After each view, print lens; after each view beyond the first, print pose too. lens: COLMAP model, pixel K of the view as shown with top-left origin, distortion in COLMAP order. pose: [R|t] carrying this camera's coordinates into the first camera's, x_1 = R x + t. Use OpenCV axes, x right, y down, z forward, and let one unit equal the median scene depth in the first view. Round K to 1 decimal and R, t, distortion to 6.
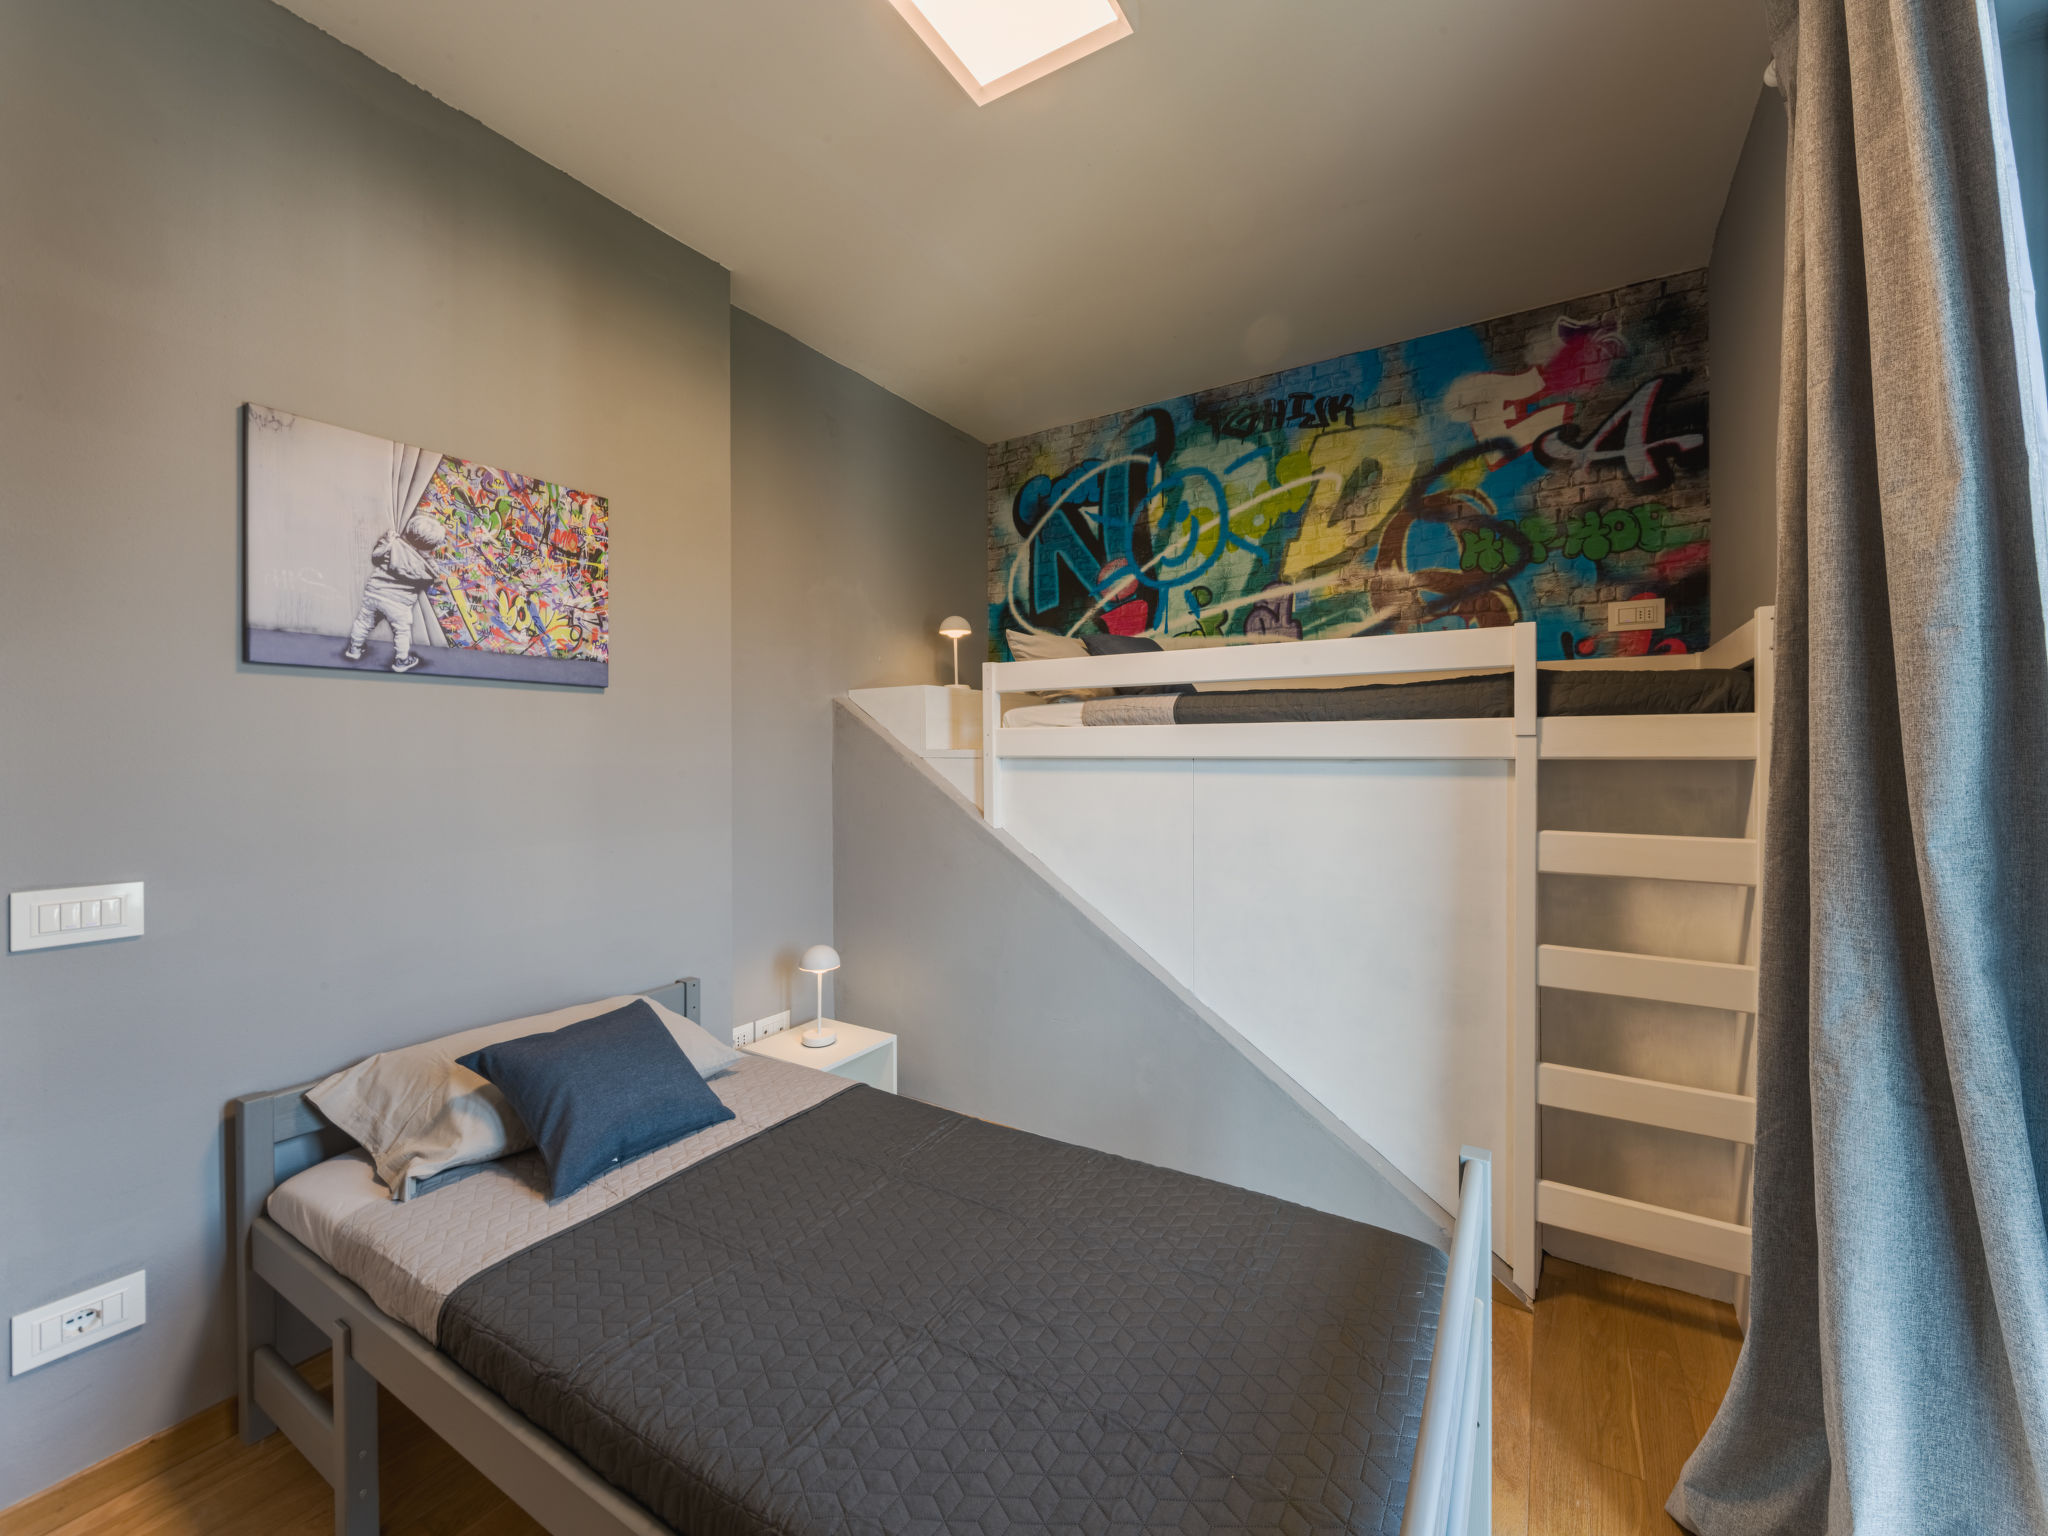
lens RADIAL K [[819.1, 0, 1028.3], [0, 819.1, 757.2], [0, 0, 1]] dist [-0.000041, -0.000431]
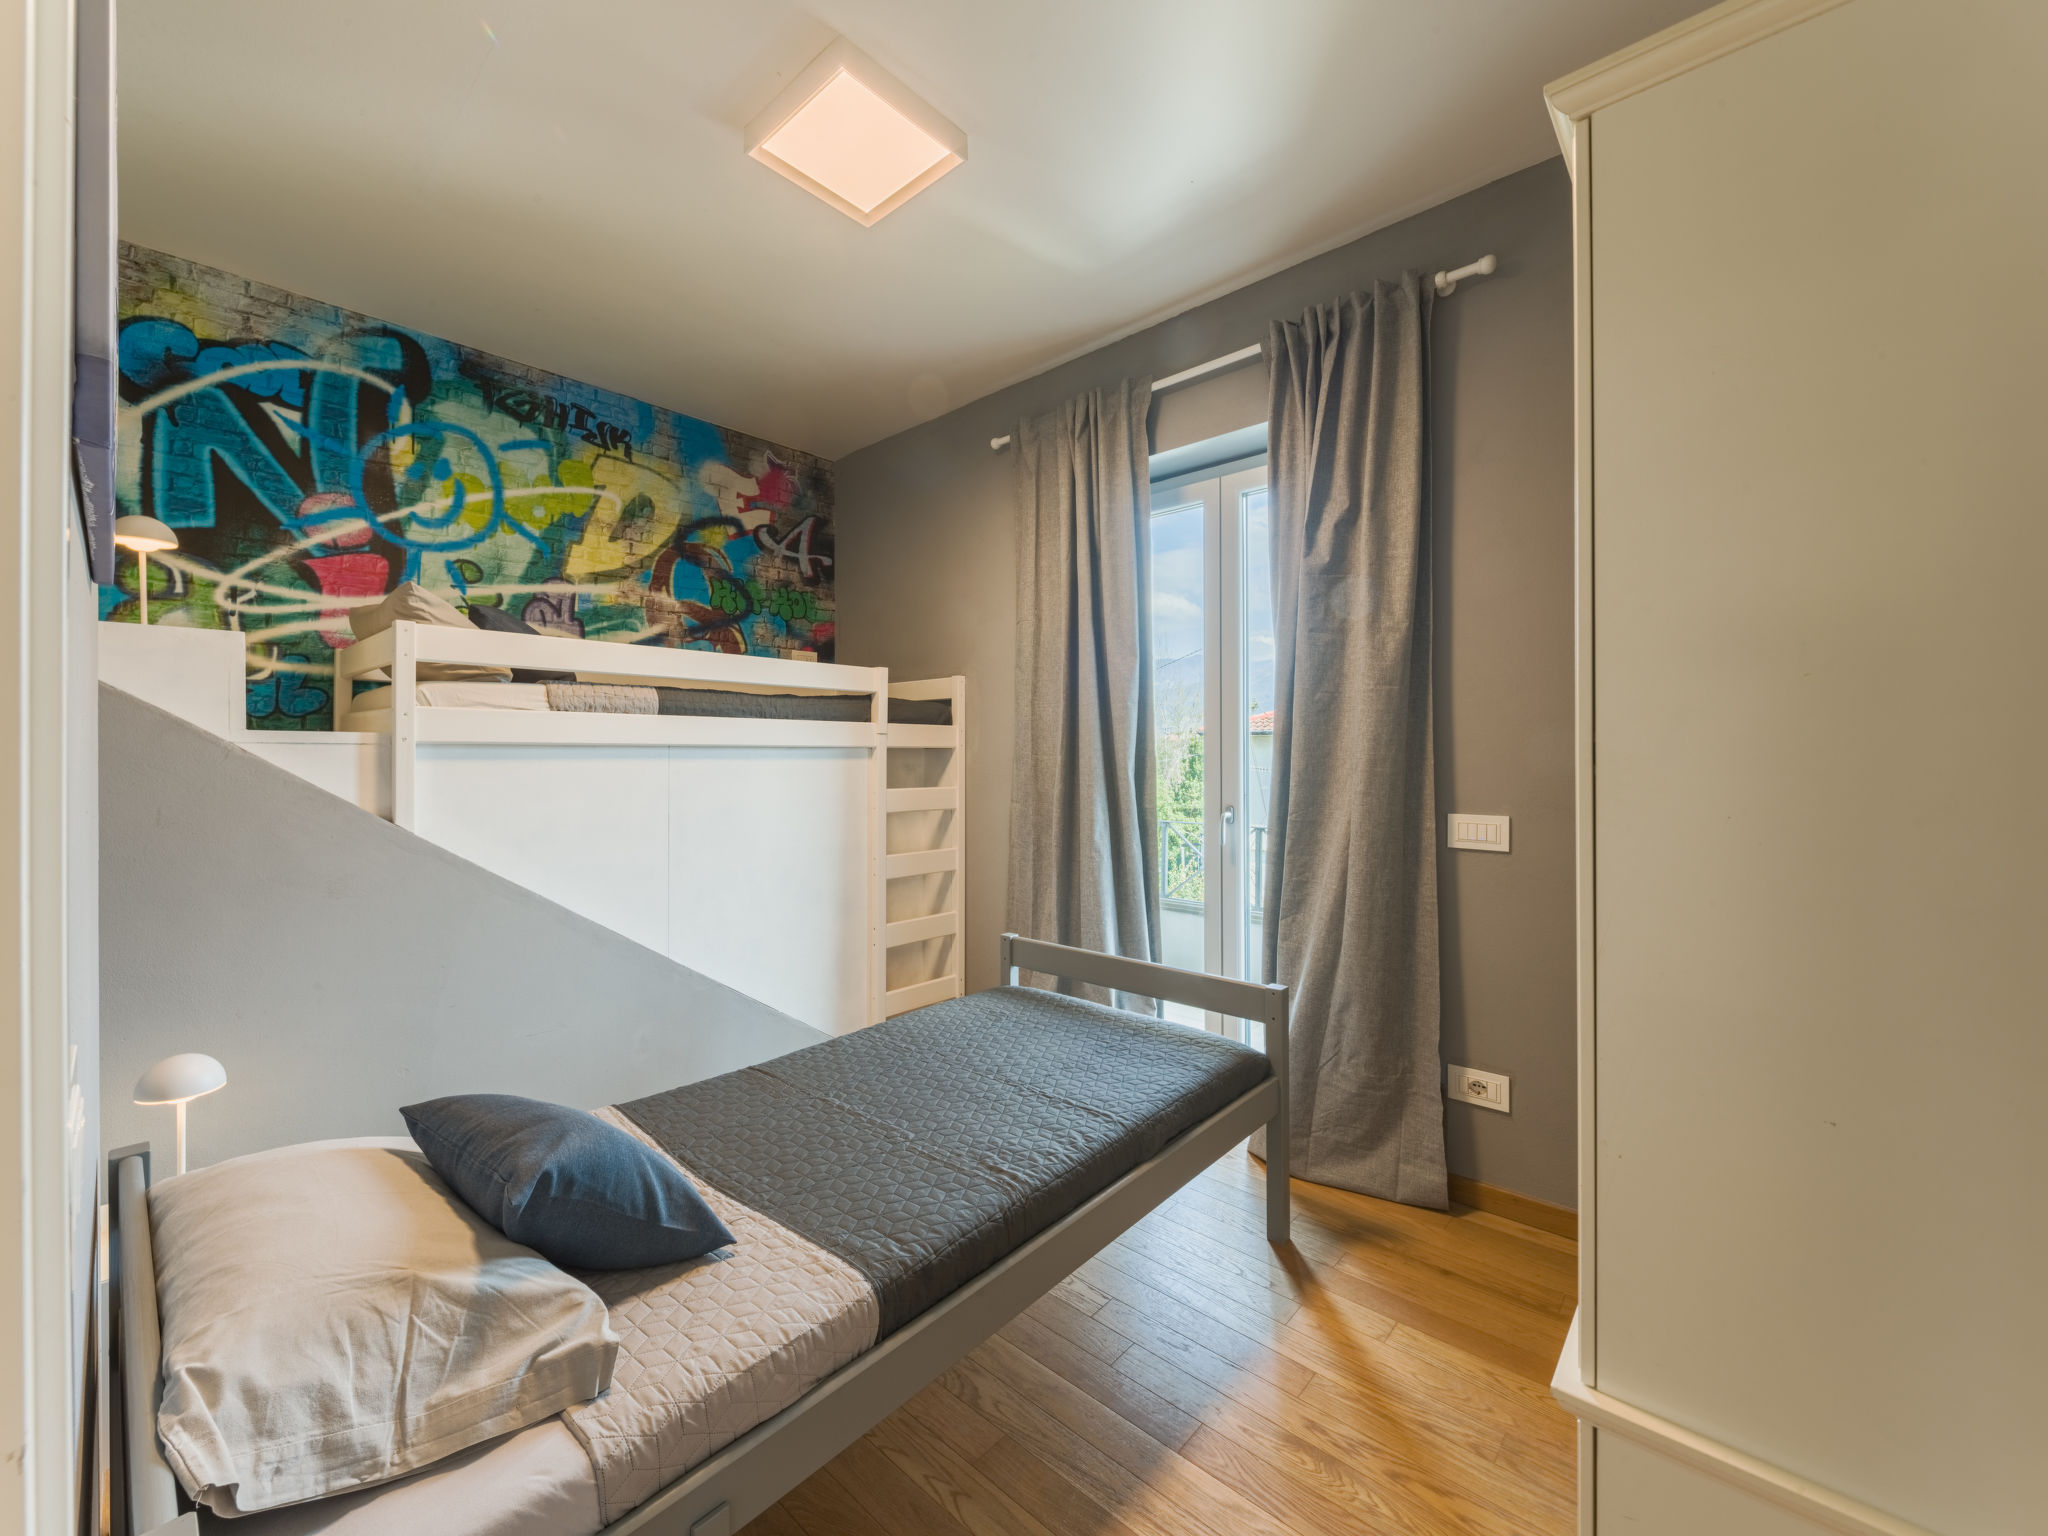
lens RADIAL K [[819.1, 0, 1028.3], [0, 819.1, 757.2], [0, 0, 1]] dist [-0.000041, -0.000431]
pose [[0.170353, 0.001187, 0.985382, -0.706756], [0.007870, 0.999966, -0.002565, 0.020638], [-0.985352, 0.008192, 0.170338, 0.286331]]
